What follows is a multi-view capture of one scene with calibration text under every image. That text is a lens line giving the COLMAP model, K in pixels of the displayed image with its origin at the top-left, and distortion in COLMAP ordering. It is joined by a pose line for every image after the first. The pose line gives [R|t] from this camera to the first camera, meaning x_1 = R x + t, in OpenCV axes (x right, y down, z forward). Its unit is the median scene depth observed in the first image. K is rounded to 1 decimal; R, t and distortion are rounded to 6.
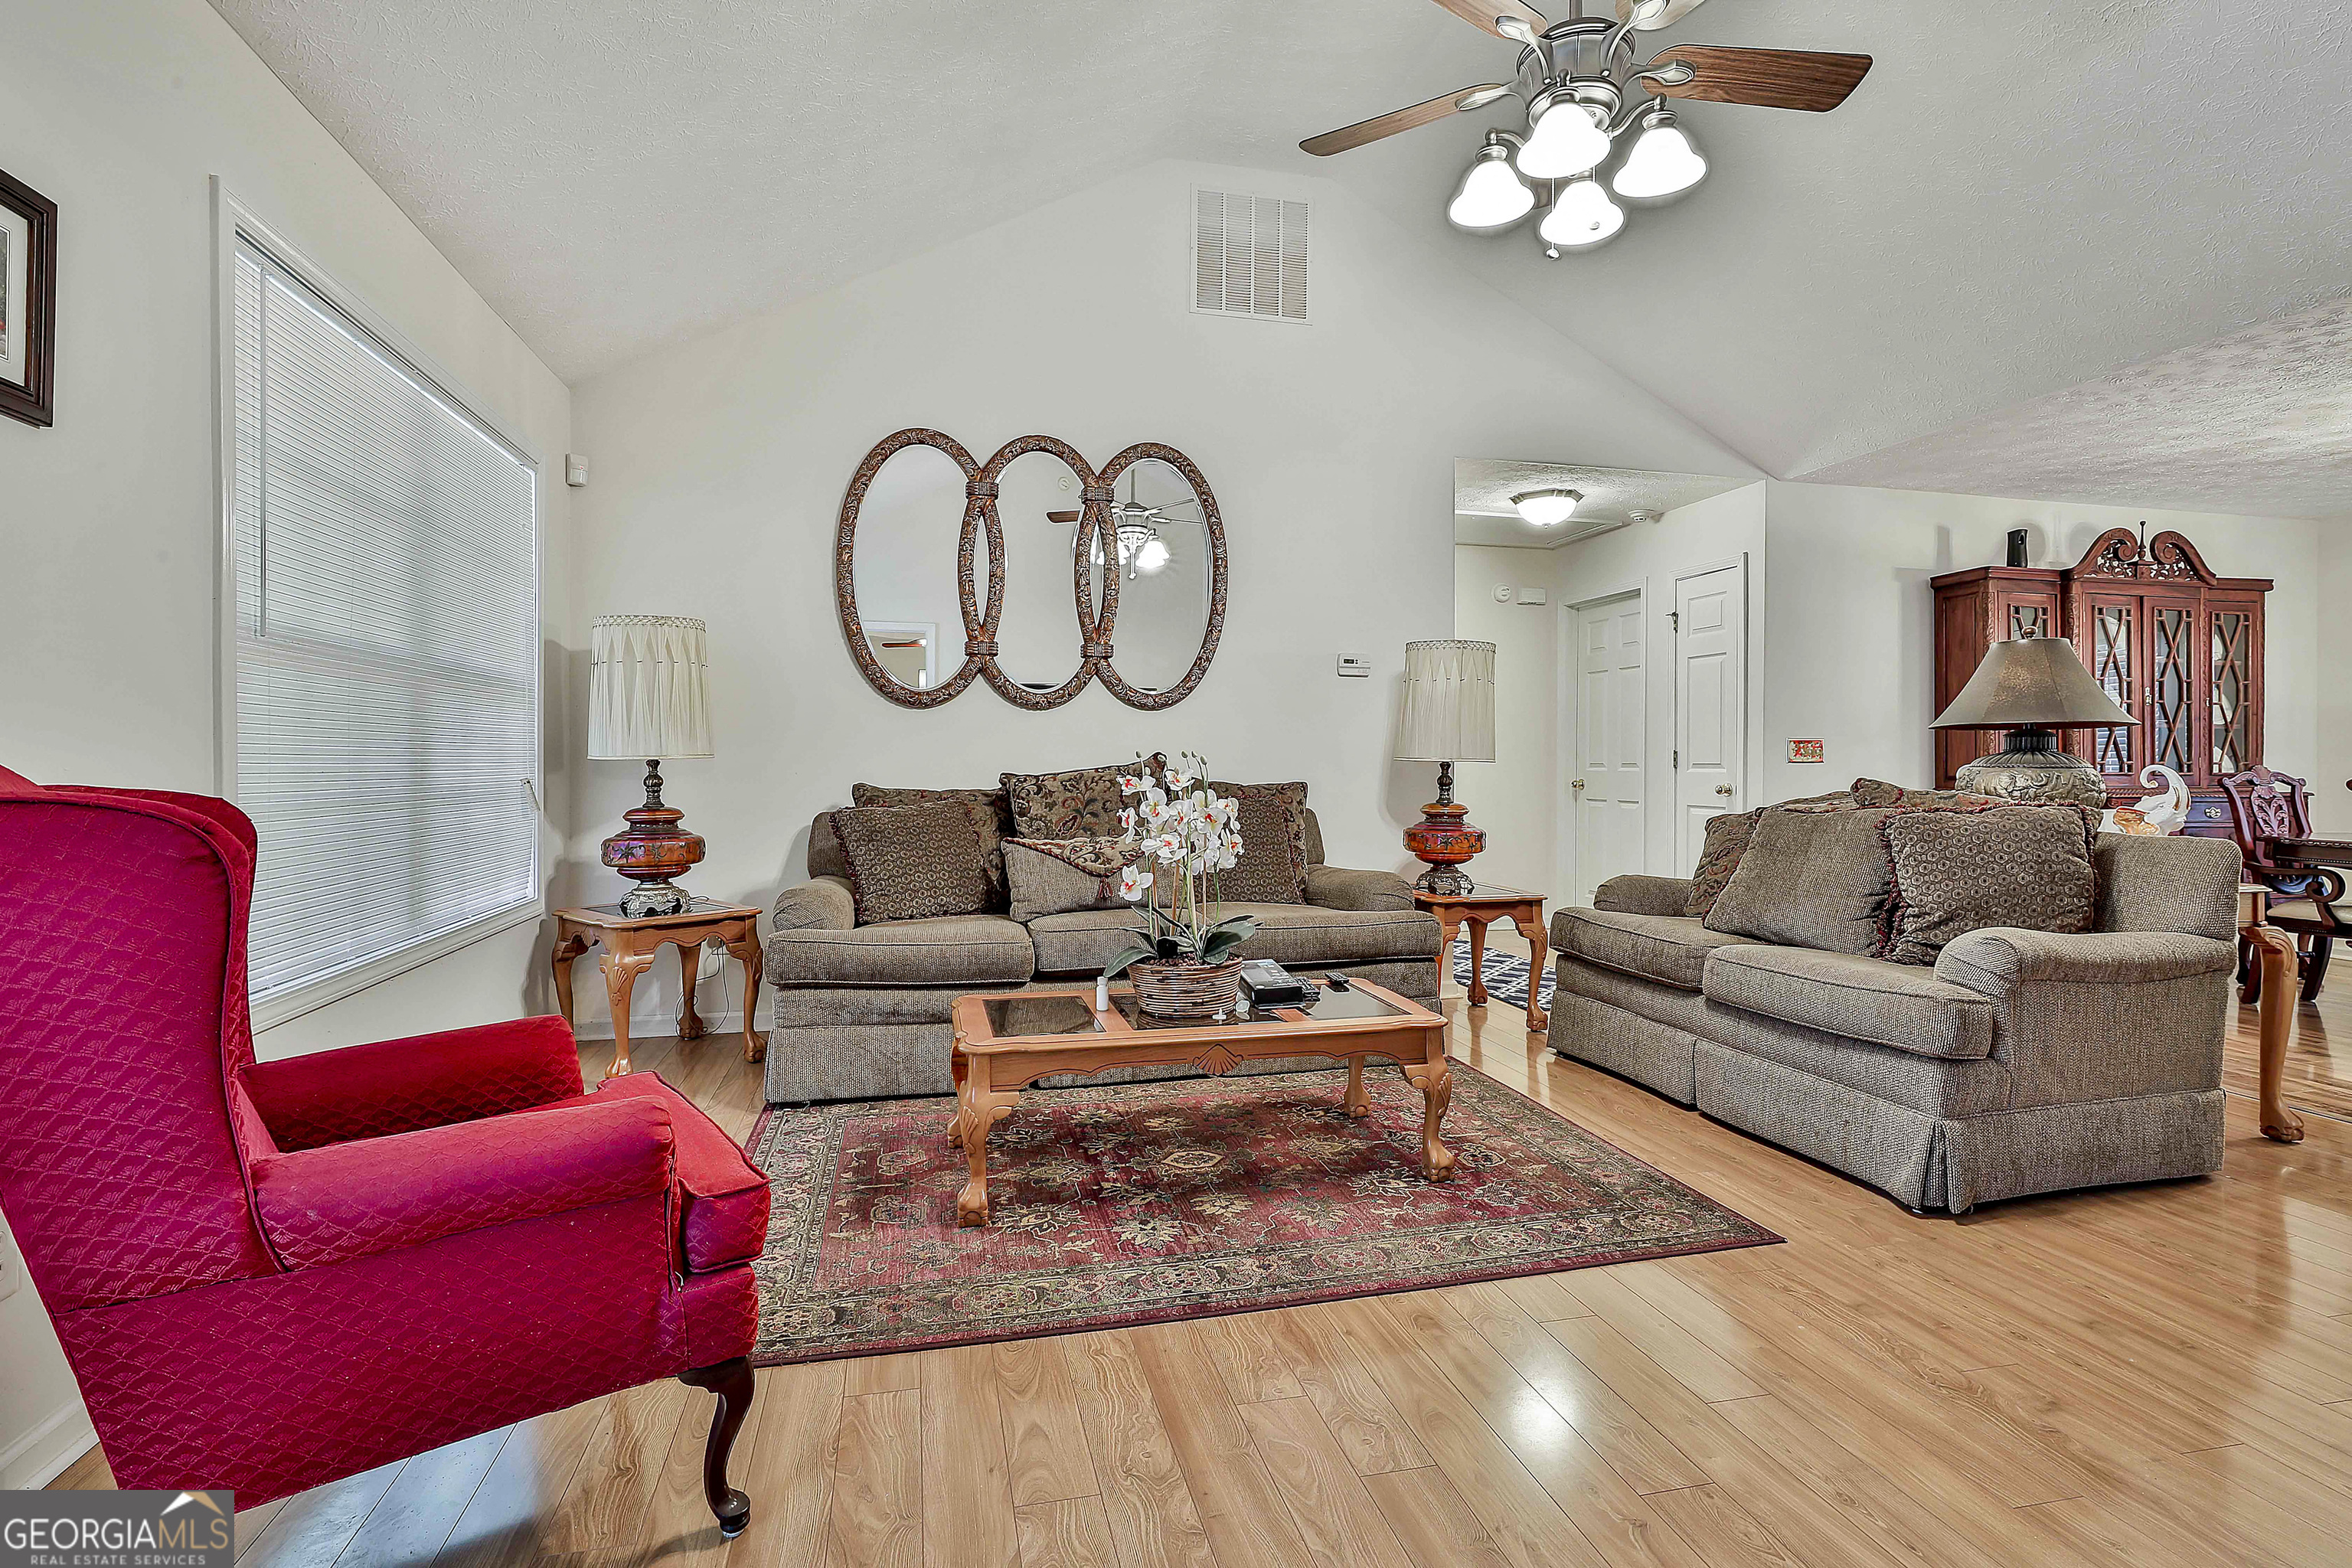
lens RADIAL K [[1130.4, 0, 1180.6], [0, 1130.4, 780.2], [0, 0, 1]] dist [-0.003283, 0.001996]
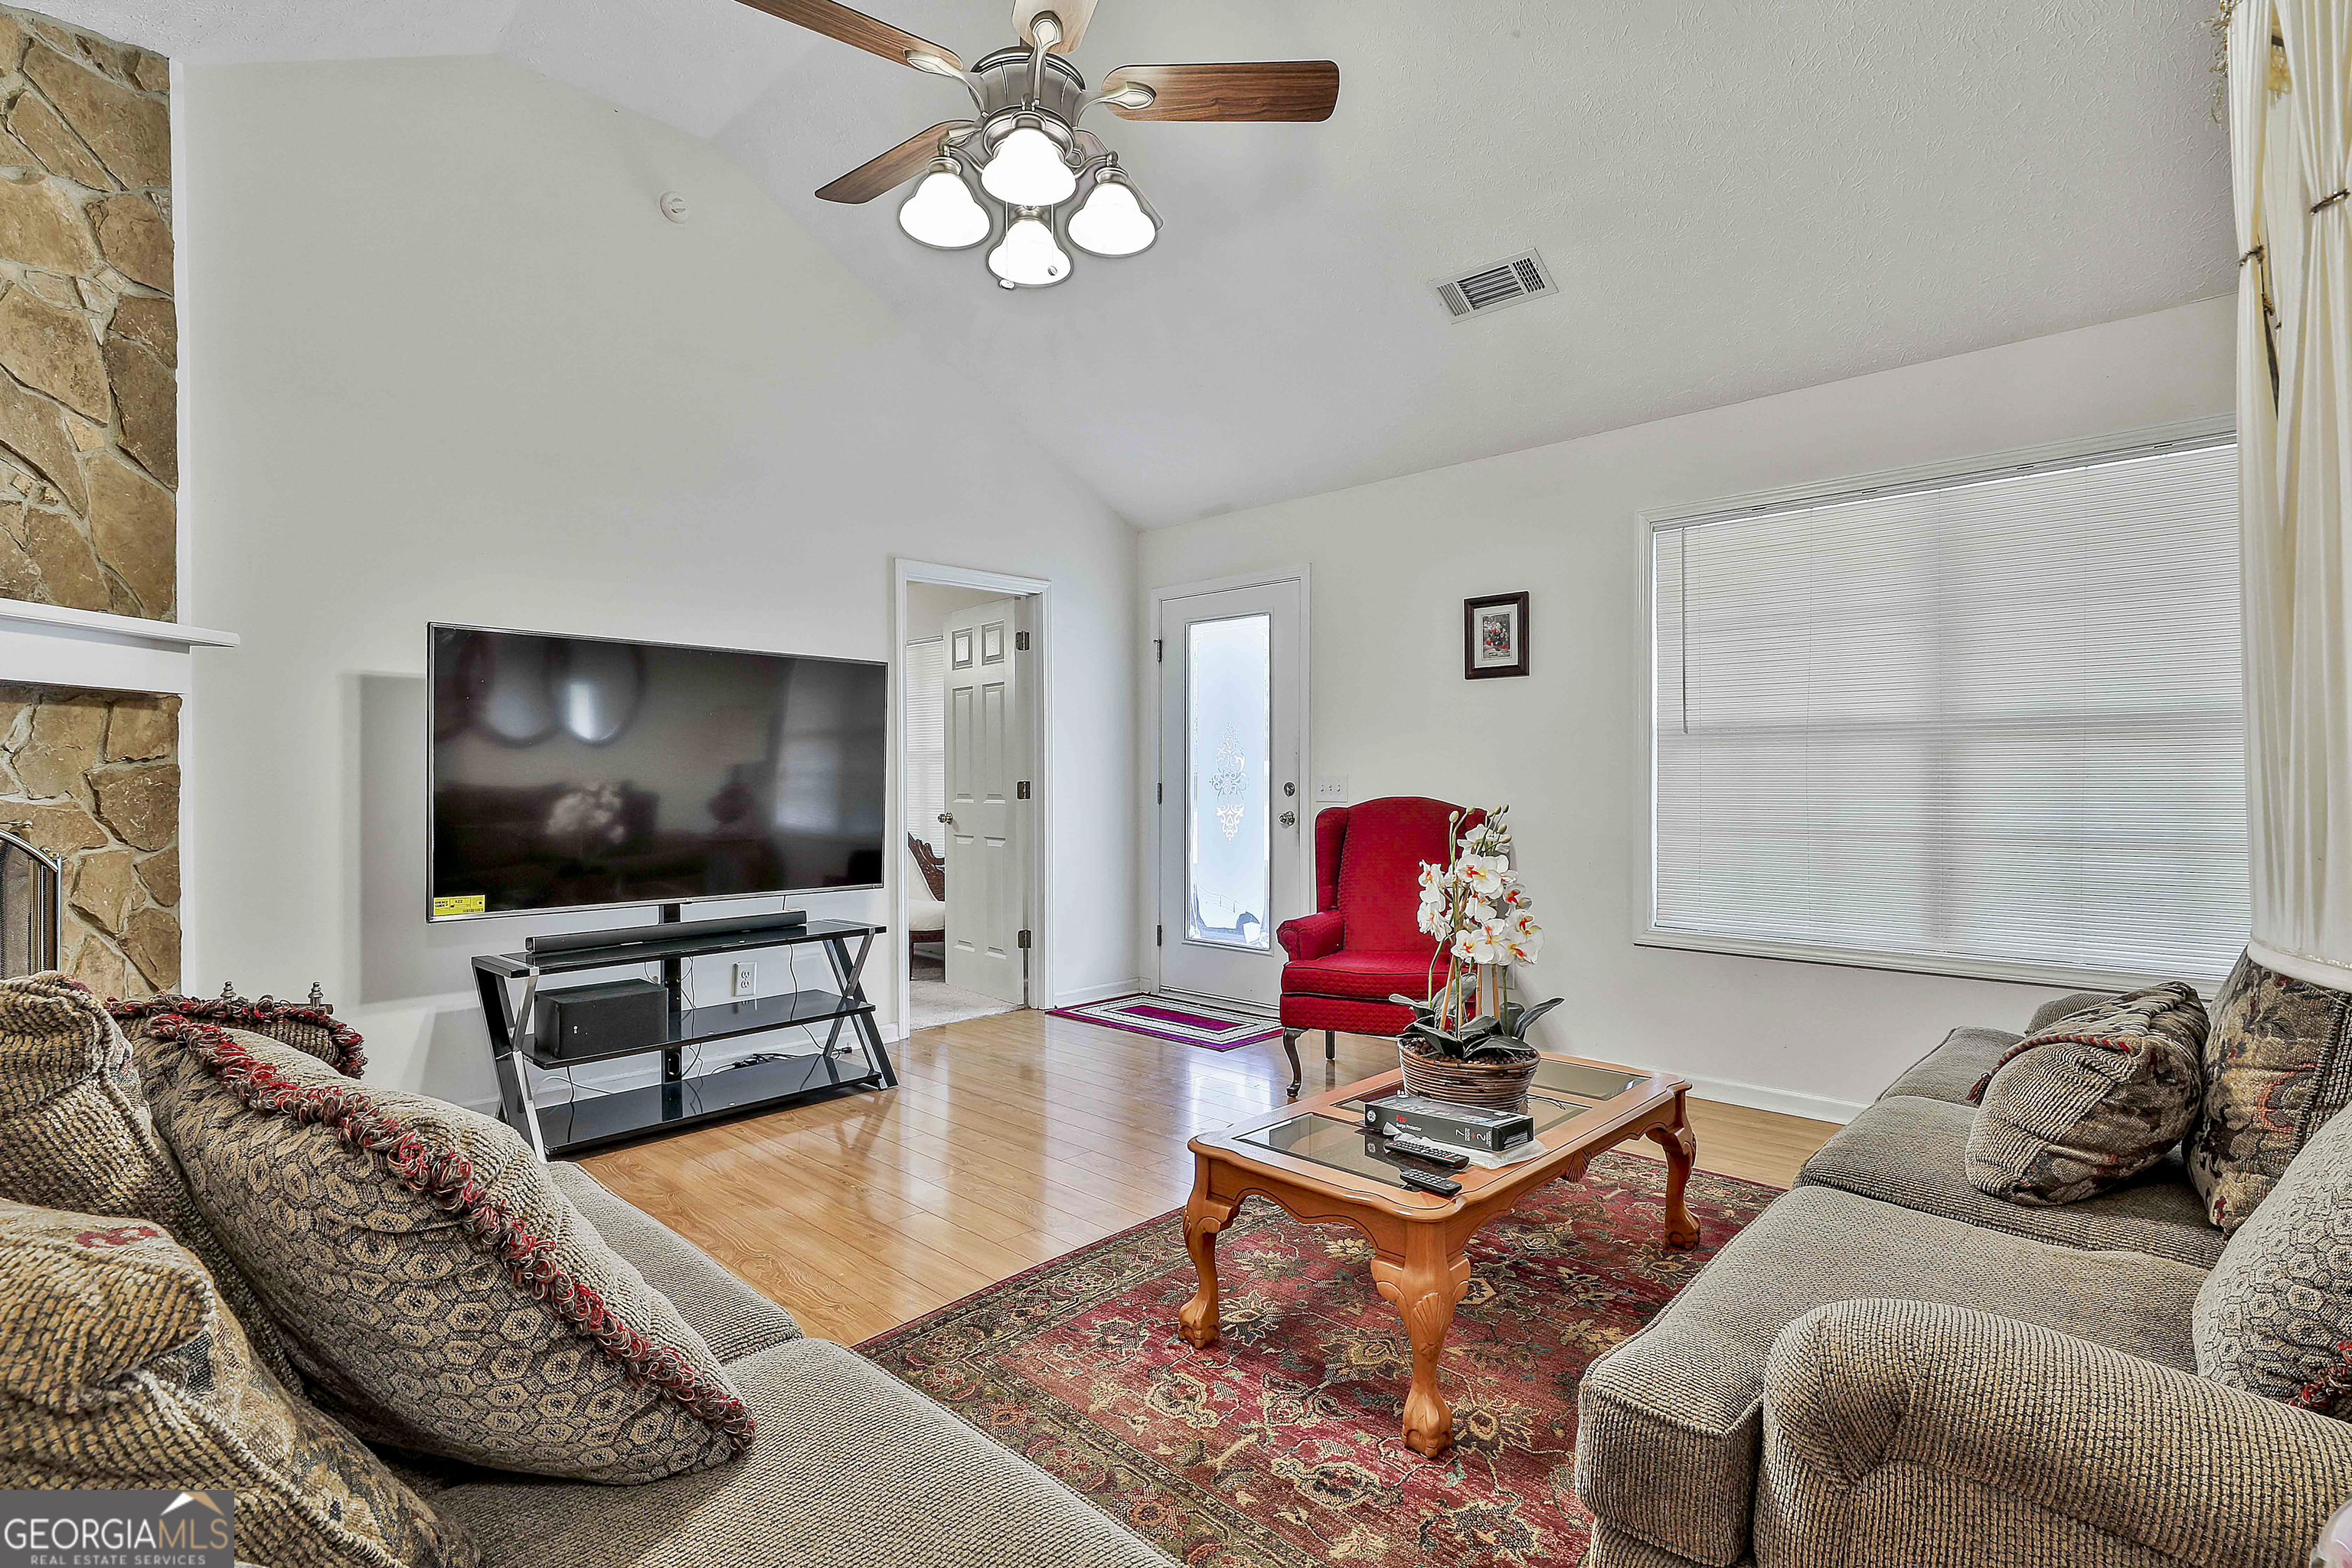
lens RADIAL K [[1130.4, 0, 1191.5], [0, 1130.4, 786.6], [0, 0, 1]] dist [-0.003283, 0.001996]
pose [[-0.837297, 0.005274, -0.546723, 0.578260], [-0.006707, 0.999779, 0.019917, -0.049584], [0.546708, 0.020343, -0.837076, 1.433087]]
